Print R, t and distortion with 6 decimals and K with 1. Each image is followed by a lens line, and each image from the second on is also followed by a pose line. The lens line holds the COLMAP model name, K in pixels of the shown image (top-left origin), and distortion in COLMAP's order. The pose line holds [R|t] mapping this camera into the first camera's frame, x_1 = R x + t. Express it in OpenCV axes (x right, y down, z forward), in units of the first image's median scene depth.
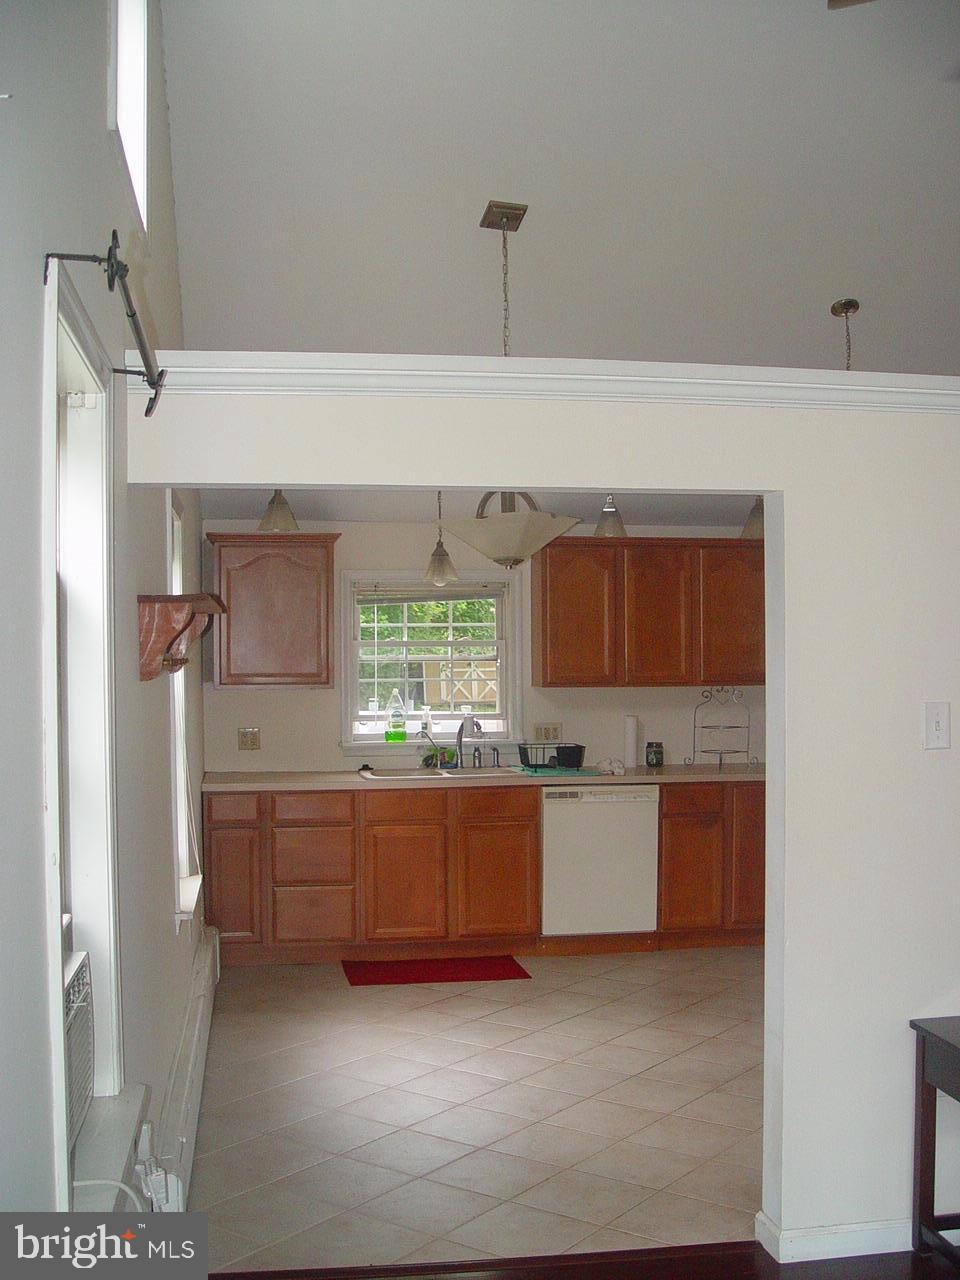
lens RADIAL K [[1446.2, 0, 480.0], [0, 1446.2, 640.0], [0, 0, 1]] dist [-0.167703, 0.264875]
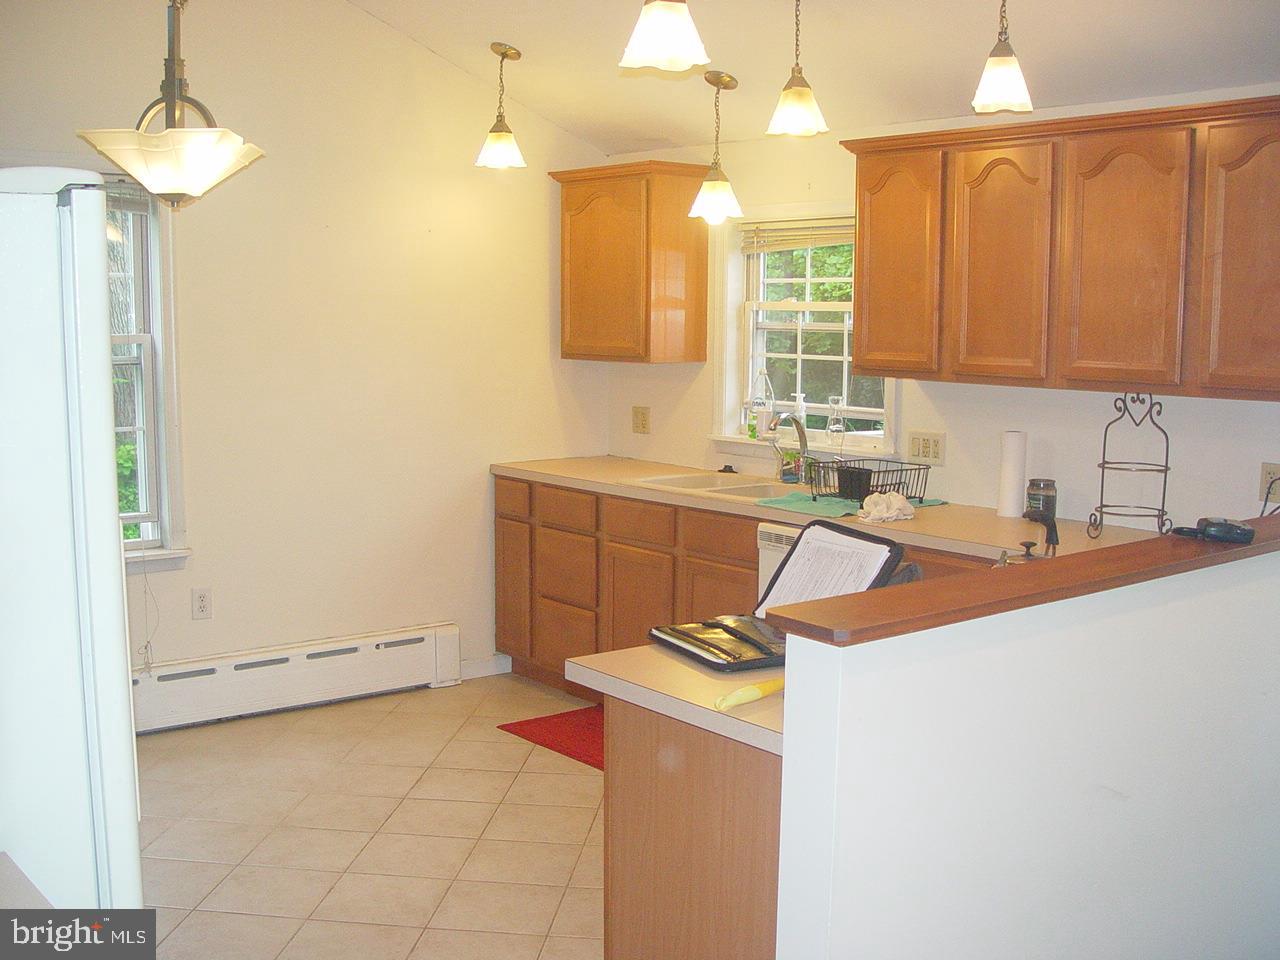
lens RADIAL K [[1446.2, 0, 640.0], [0, 1446.2, 480.0], [0, 0, 1]] dist [-0.167703, 0.264875]
pose [[0.515728, 0.109911, -0.849673, 0.549456], [-0.002164, 0.991901, 0.126996, -0.002648], [0.856749, -0.063657, 0.511789, 0.581159]]
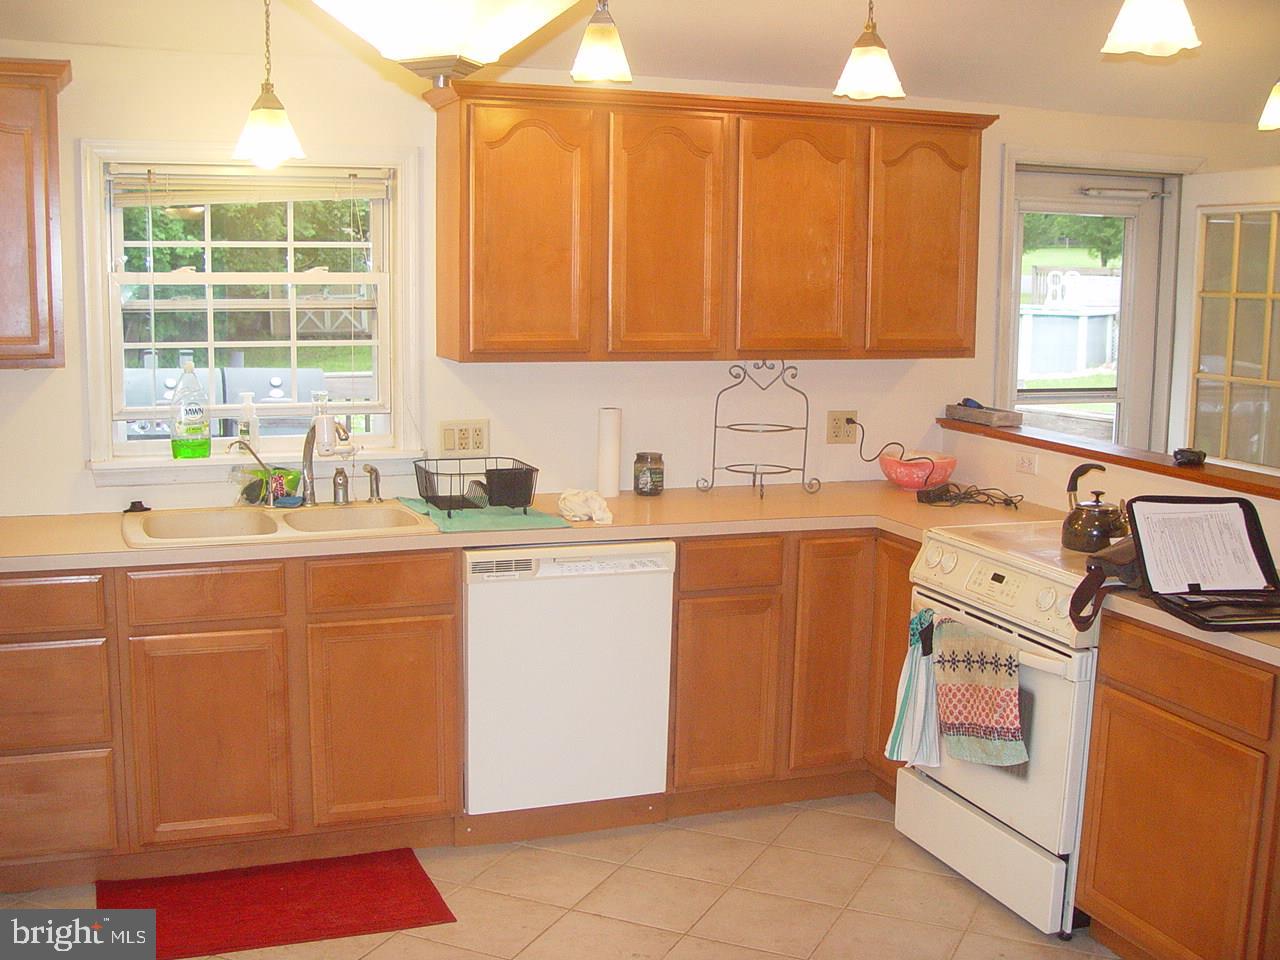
lens RADIAL K [[1446.2, 0, 640.0], [0, 1446.2, 480.0], [0, 0, 1]] dist [-0.167703, 0.264875]
pose [[0.977759, -0.013685, 0.209282, -0.005164], [-0.018144, 0.988609, 0.149409, -0.005993], [-0.208943, -0.149883, 0.966373, 0.449900]]
